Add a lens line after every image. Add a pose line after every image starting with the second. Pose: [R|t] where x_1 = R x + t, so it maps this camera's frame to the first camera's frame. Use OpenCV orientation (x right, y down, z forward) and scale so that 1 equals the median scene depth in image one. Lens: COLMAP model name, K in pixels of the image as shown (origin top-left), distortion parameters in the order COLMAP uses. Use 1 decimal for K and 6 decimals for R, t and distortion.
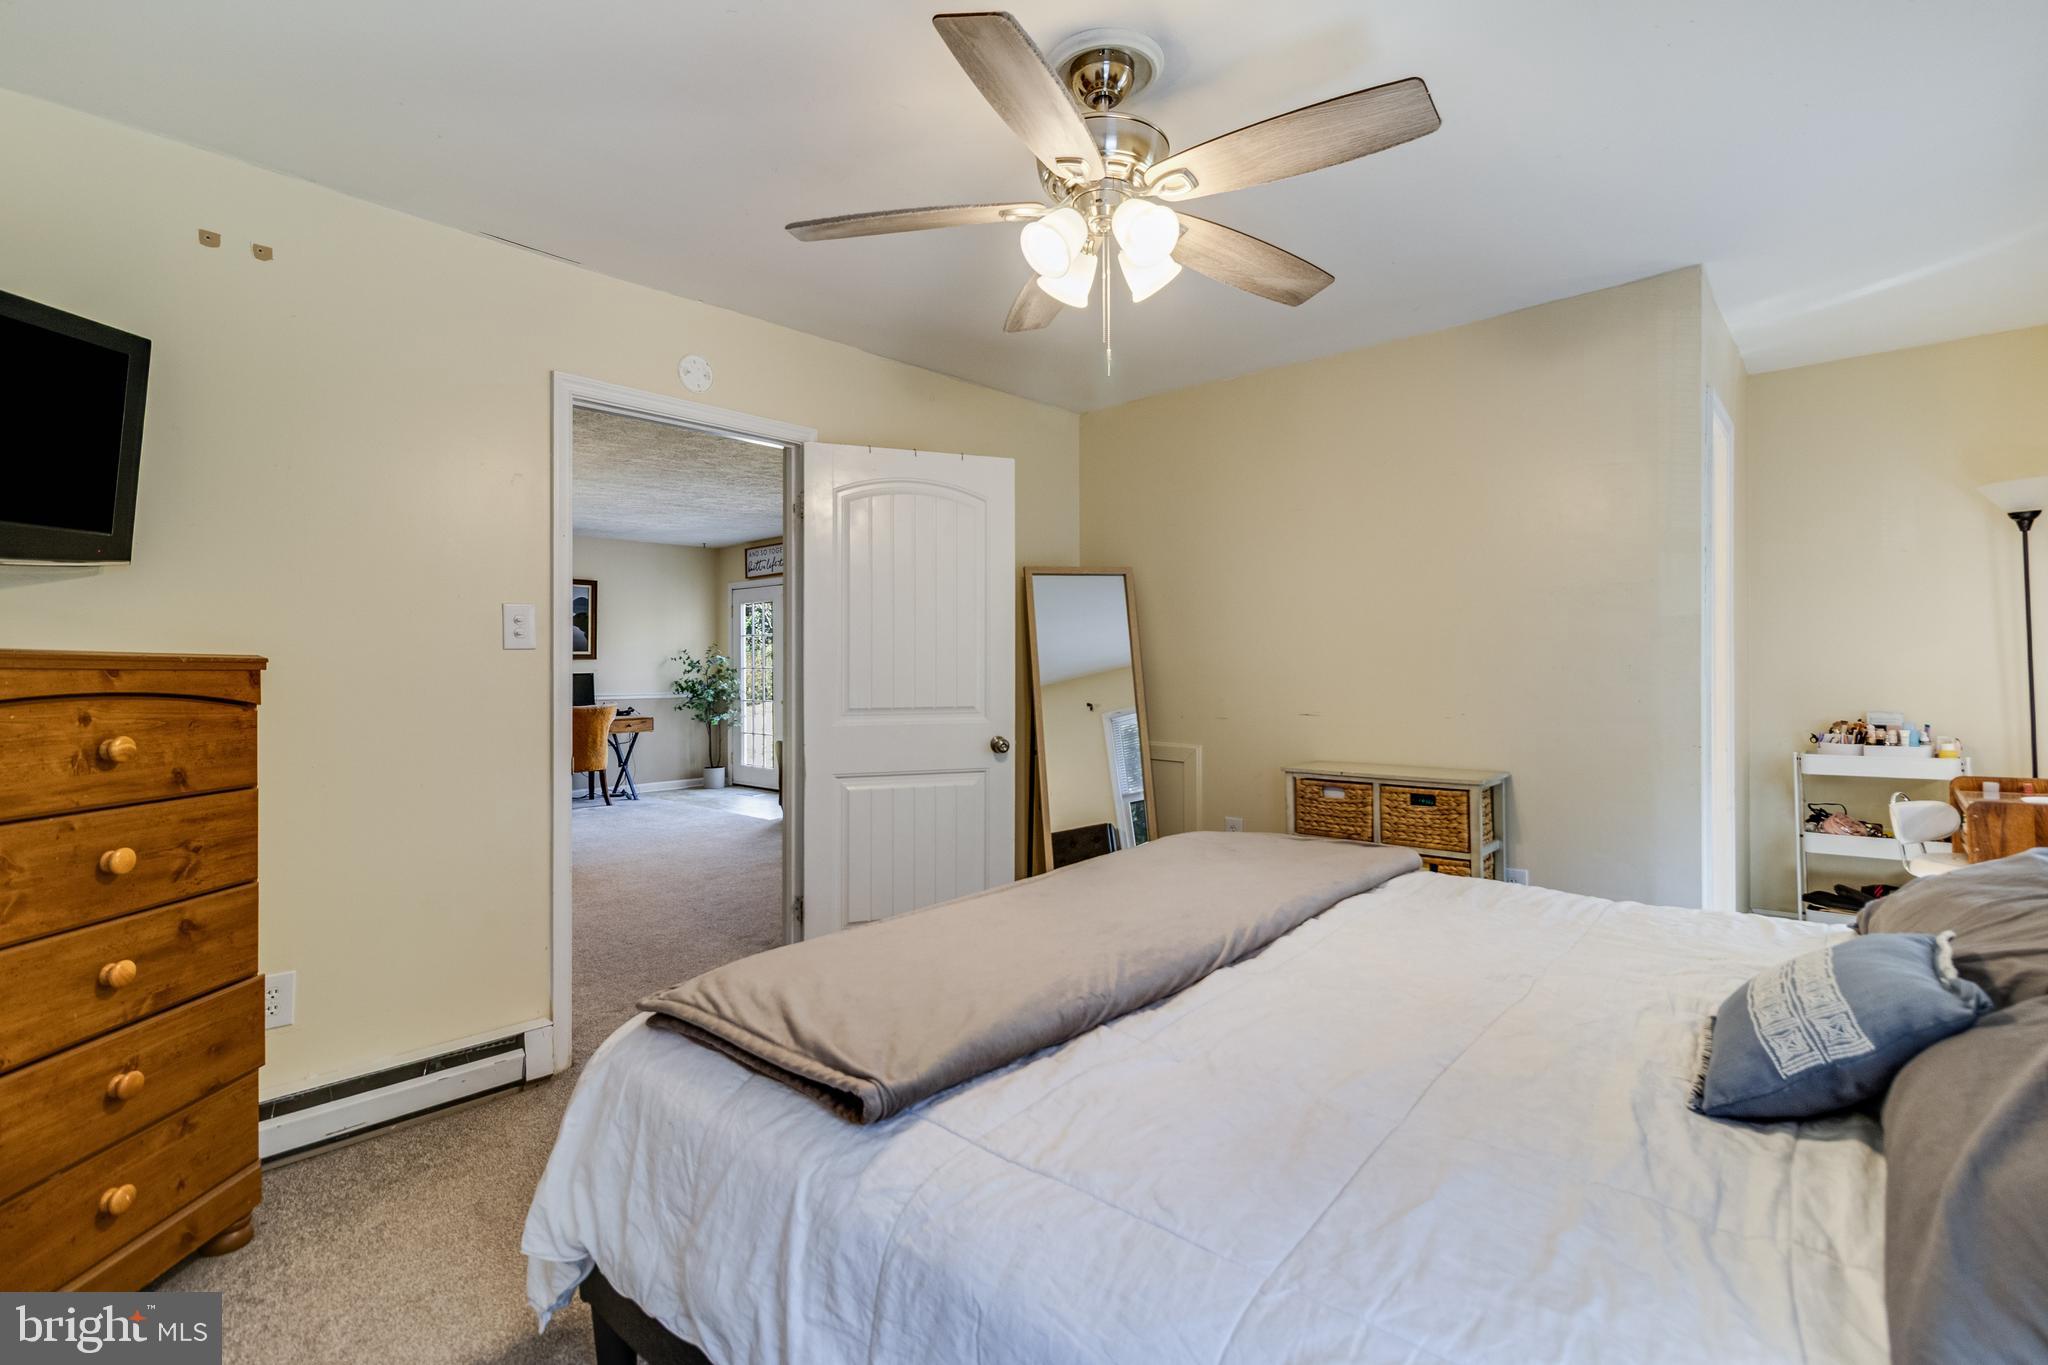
lens RADIAL K [[945.0, 0, 1028.0], [0, 945.0, 671.1], [0, 0, 1]] dist [-0.000499, -0.000029]
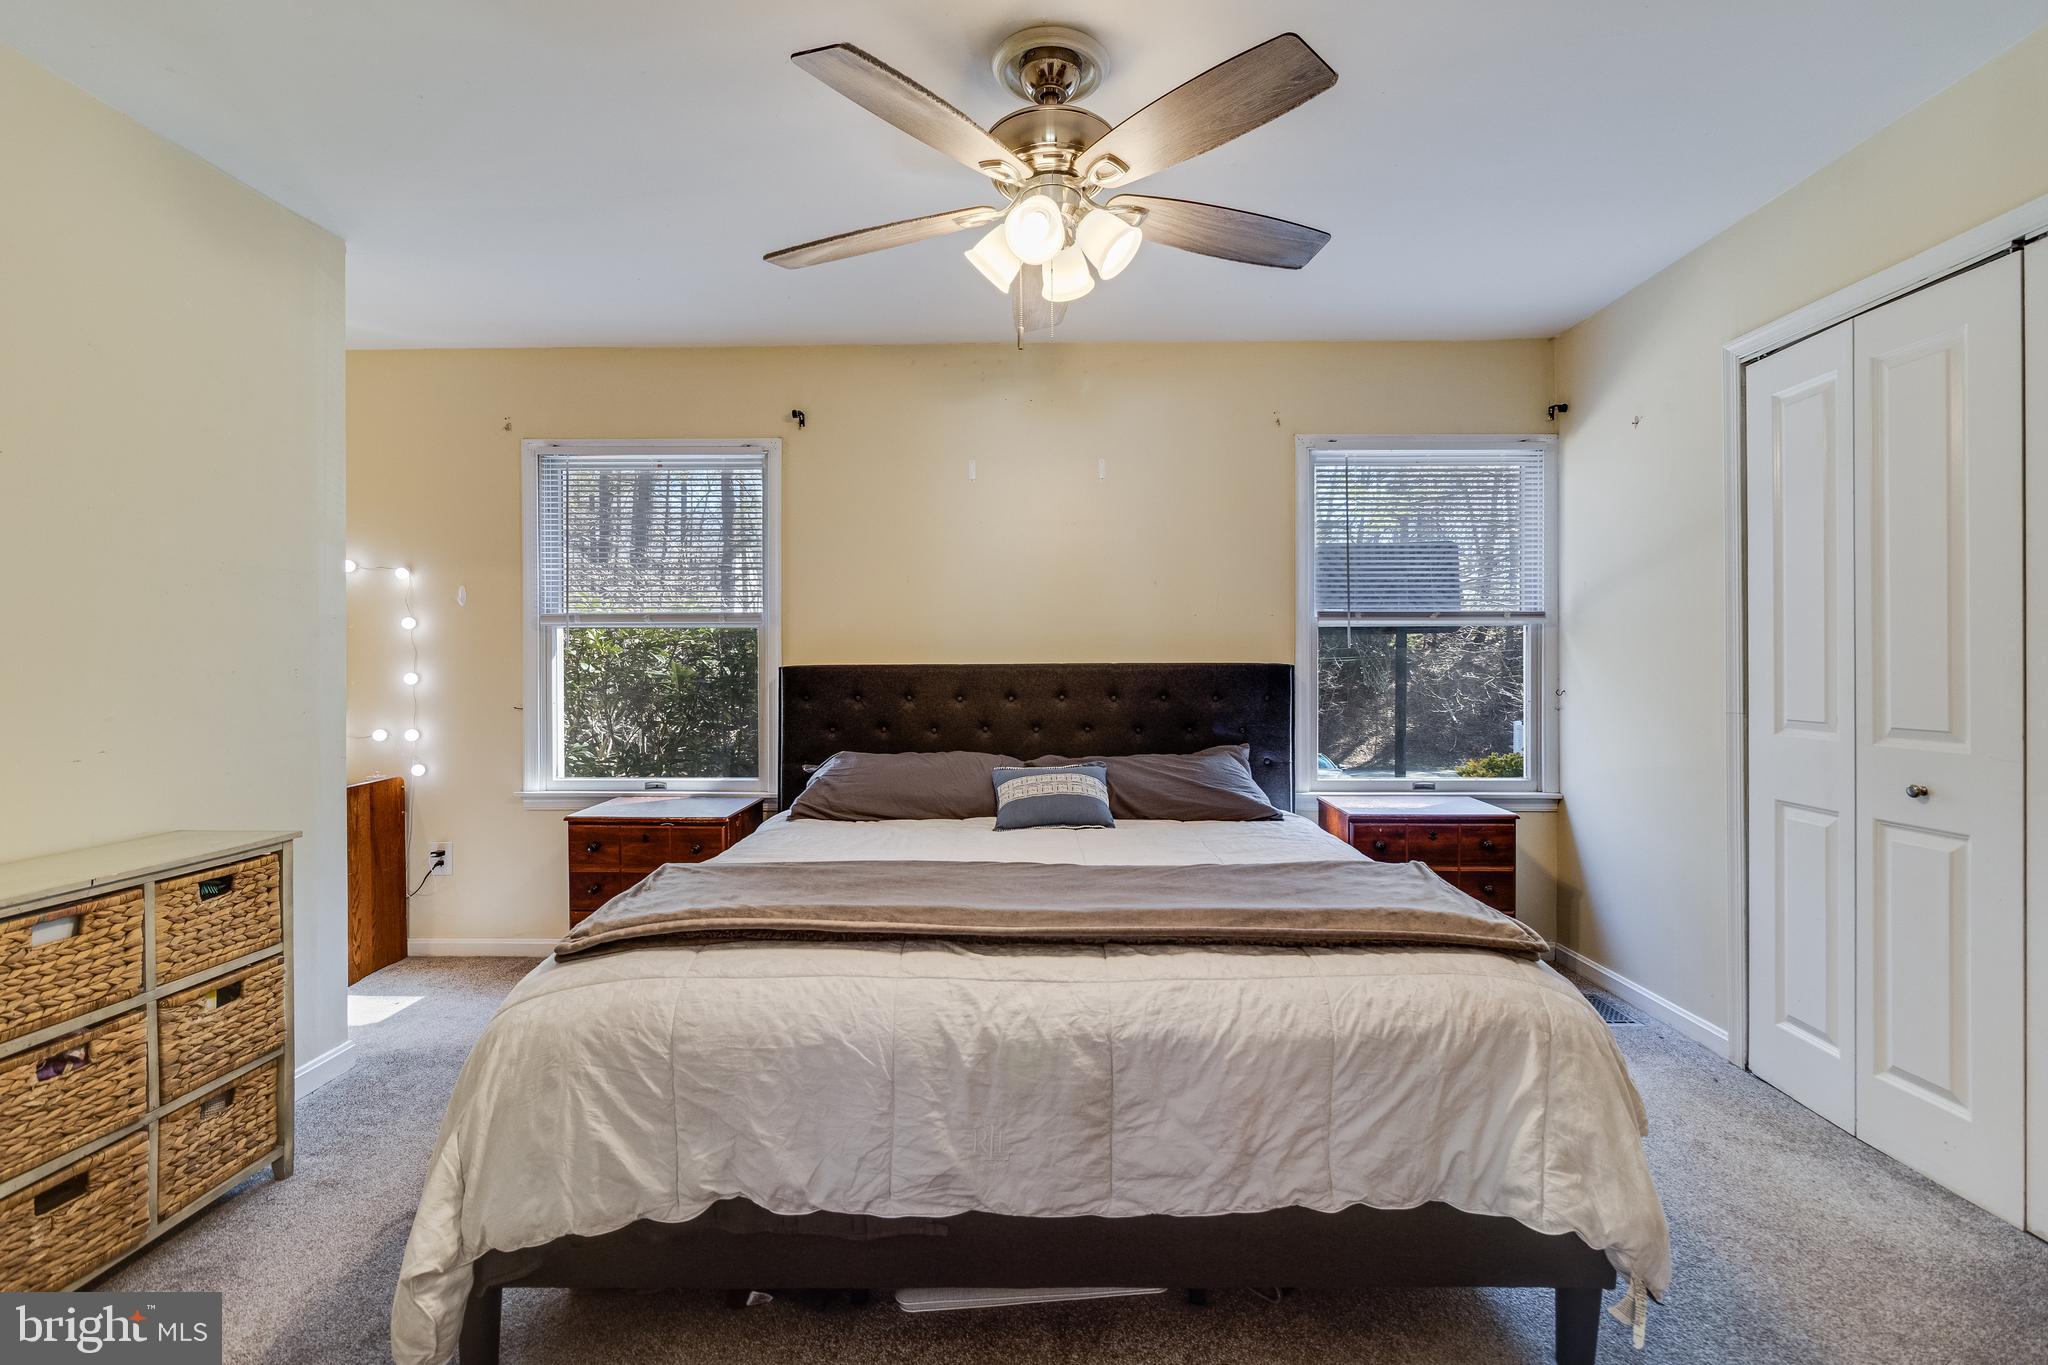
lens RADIAL K [[945.0, 0, 1028.0], [0, 945.0, 671.1], [0, 0, 1]] dist [-0.000499, -0.000029]
pose [[-0.661636, 0.009949, 0.749759, -0.644338], [0.016675, 0.999860, 0.001447, 0.007254], [-0.749639, 0.013459, -0.661710, 1.668115]]
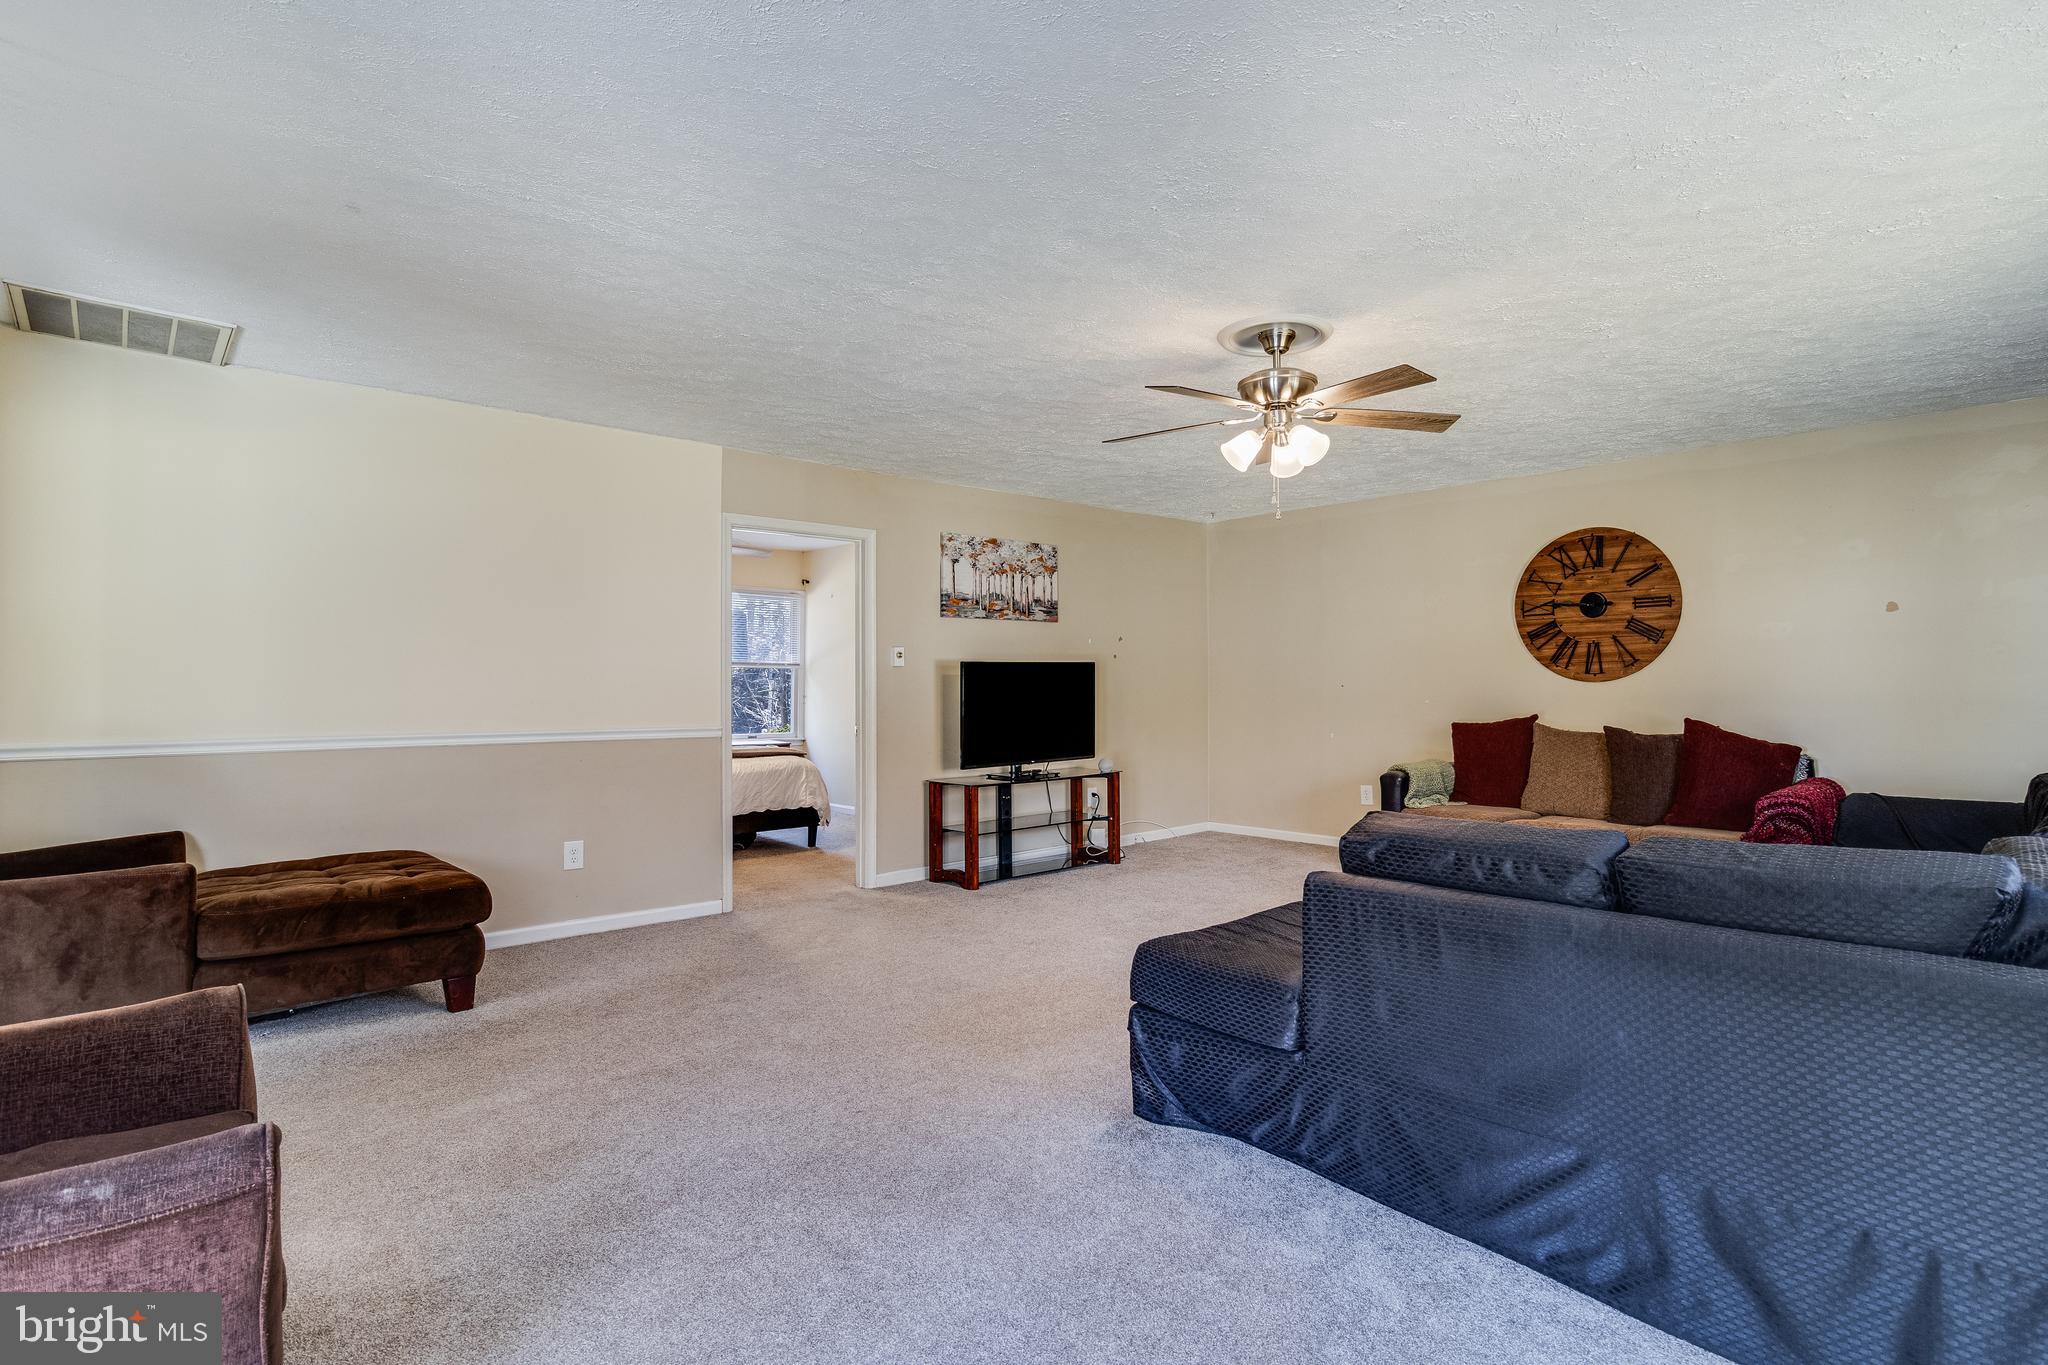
lens RADIAL K [[1004.5, 0, 1024.0], [0, 1004.5, 682.5], [0, 0, 1]] dist [0.033701, 0.000154]
pose [[-0.994570, 0.002866, 0.104032, -1.463145], [0.002938, 0.999996, 0.000538, 0.001794], [-0.104030, 0.000841, -0.994574, 4.255684]]
